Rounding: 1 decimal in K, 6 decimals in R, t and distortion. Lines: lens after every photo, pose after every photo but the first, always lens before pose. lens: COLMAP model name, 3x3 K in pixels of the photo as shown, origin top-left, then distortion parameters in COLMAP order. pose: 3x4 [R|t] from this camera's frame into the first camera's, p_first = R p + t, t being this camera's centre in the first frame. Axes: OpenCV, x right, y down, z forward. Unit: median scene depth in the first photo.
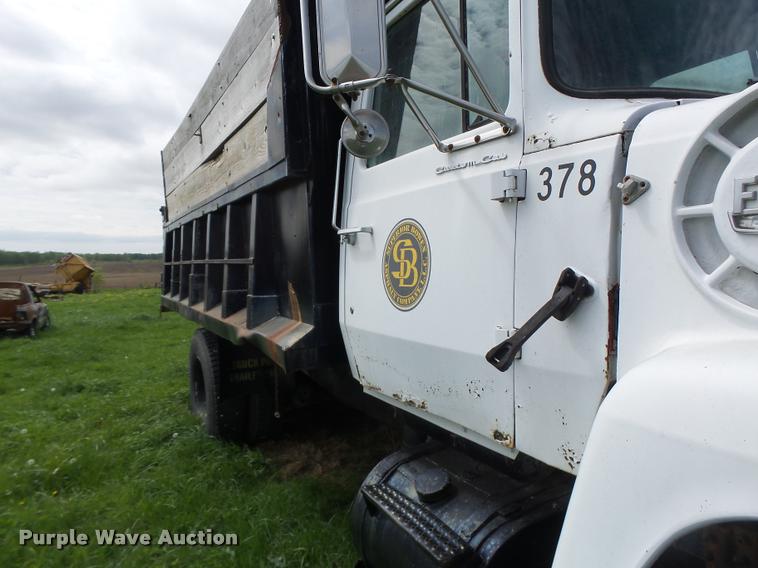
lens RADIAL K [[522.1, 0, 379.0], [0, 522.1, 286.0], [0, 0, 1]] dist [-0.009971, 0.001603]
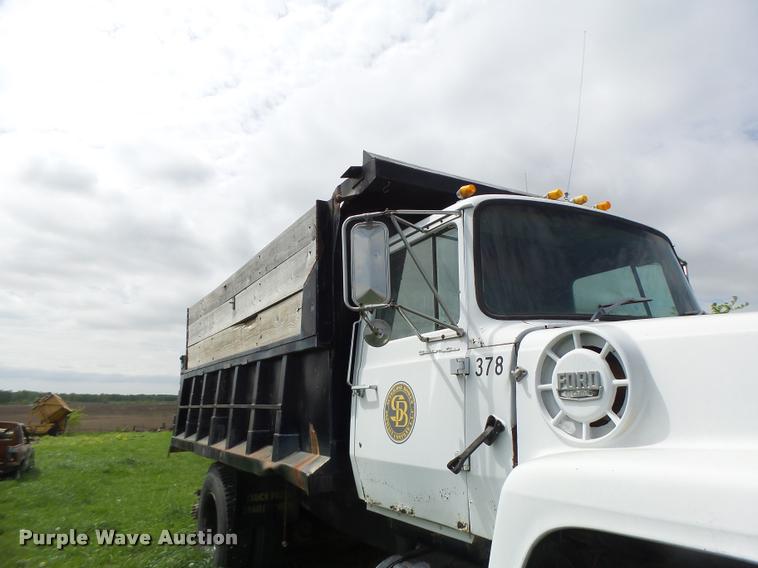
lens RADIAL K [[522.1, 0, 379.0], [0, 522.1, 286.0], [0, 0, 1]] dist [-0.009971, 0.001603]
pose [[0.999565, 0.019692, 0.021976, -0.035085], [-0.012995, 0.962406, -0.271305, 0.013598], [-0.026493, 0.270901, 0.962243, -0.390144]]
